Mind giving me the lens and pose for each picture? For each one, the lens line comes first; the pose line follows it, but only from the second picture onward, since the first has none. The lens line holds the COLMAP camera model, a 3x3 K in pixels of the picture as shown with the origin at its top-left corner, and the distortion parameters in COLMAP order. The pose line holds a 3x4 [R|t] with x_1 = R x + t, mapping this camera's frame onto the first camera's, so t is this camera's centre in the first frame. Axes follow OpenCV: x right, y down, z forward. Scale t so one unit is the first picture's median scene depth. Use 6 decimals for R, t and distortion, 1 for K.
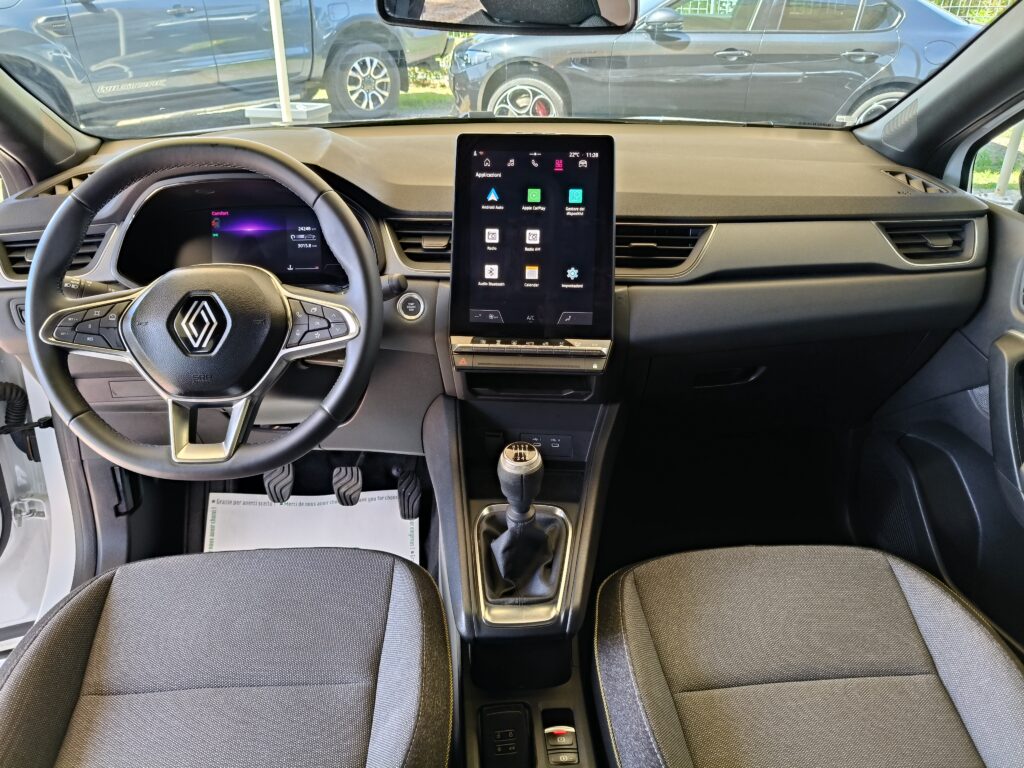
lens RADIAL K [[790.4, 0, 505.1], [0, 790.4, 382.6], [0, 0, 1]] dist [0.032866, -0.077763]
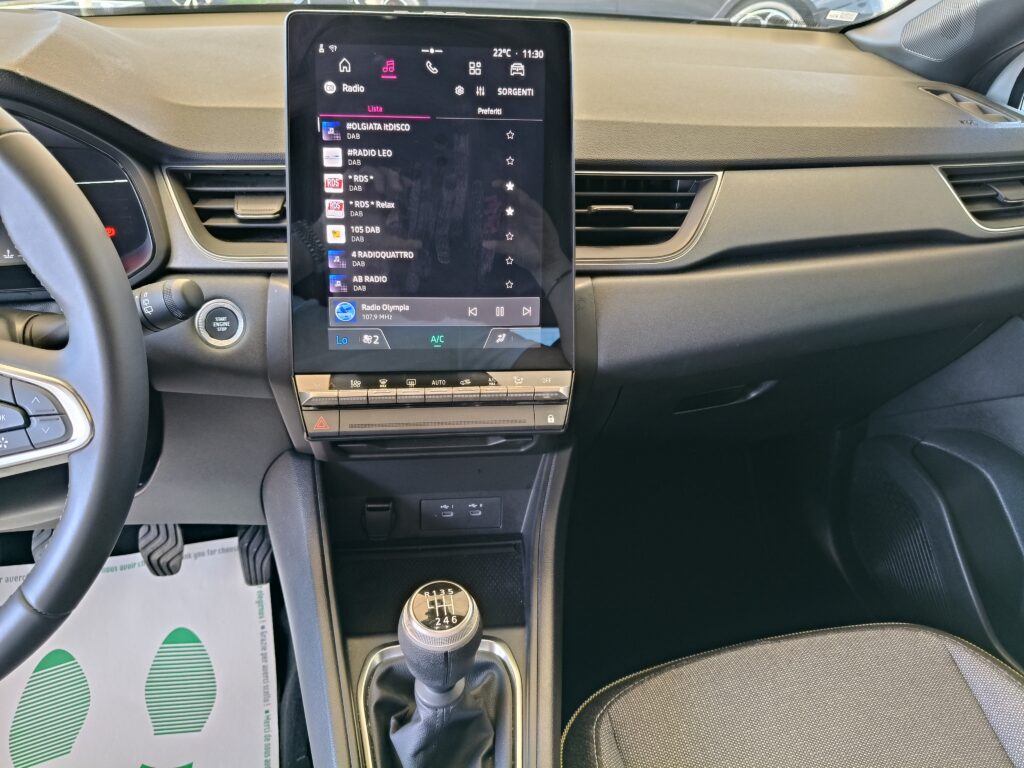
lens RADIAL K [[790.4, 0, 516.4], [0, 790.4, 372.9], [0, 0, 1]] dist [0.032866, -0.077763]
pose [[0.980179, -0.057509, 0.189584, -0.021151], [0.039756, 0.994572, 0.096155, -0.107146], [-0.194085, -0.086712, 0.977145, 0.397168]]
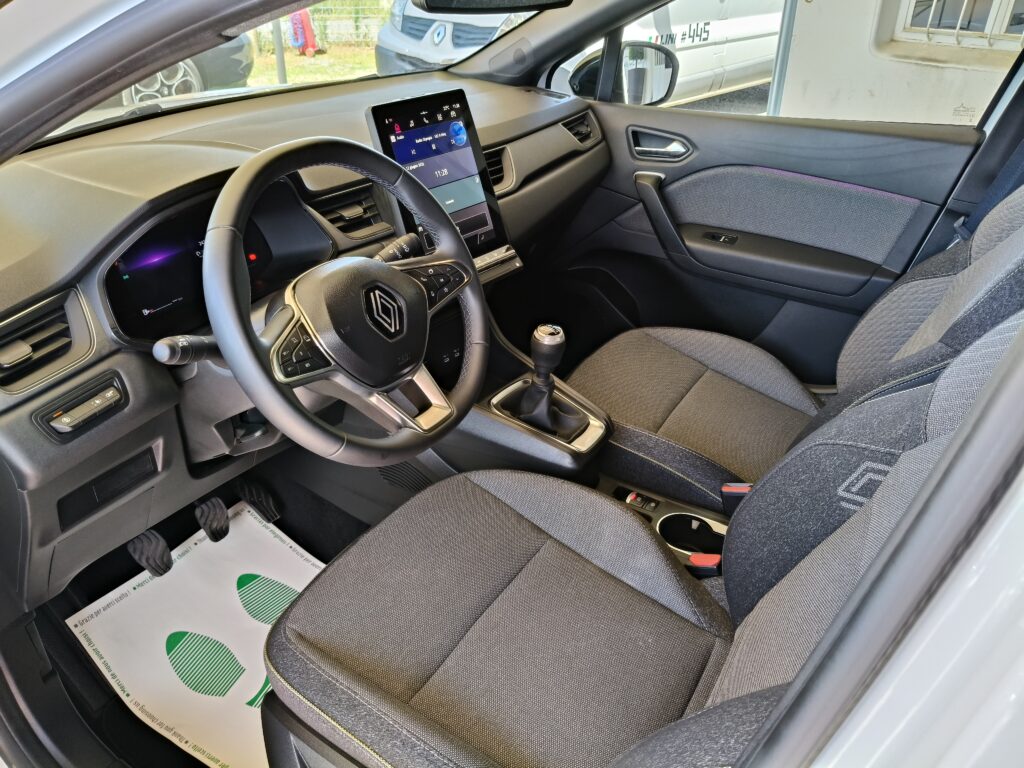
lens RADIAL K [[790.4, 0, 503.1], [0, 790.4, 369.5], [0, 0, 1]] dist [0.032866, -0.077763]
pose [[0.579282, -0.395865, 0.712547, -0.846272], [0.374069, 0.905775, 0.199107, -0.121988], [-0.724227, 0.151203, 0.672780, 0.152288]]
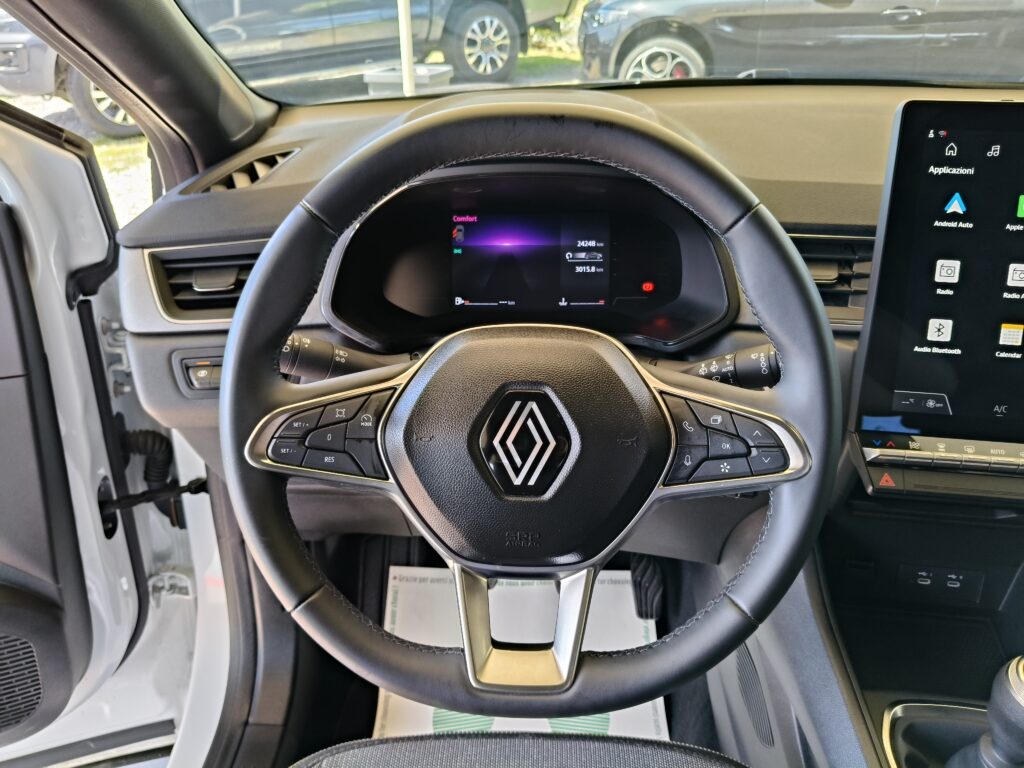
lens RADIAL K [[790.4, 0, 514.5], [0, 790.4, 385.5], [0, 0, 1]] dist [0.032866, -0.077763]
pose [[0.995219, 0.036816, -0.090466, -0.270591], [-0.033127, 0.998571, 0.041944, -0.108736], [0.091881, -0.038747, 0.995016, 0.353699]]
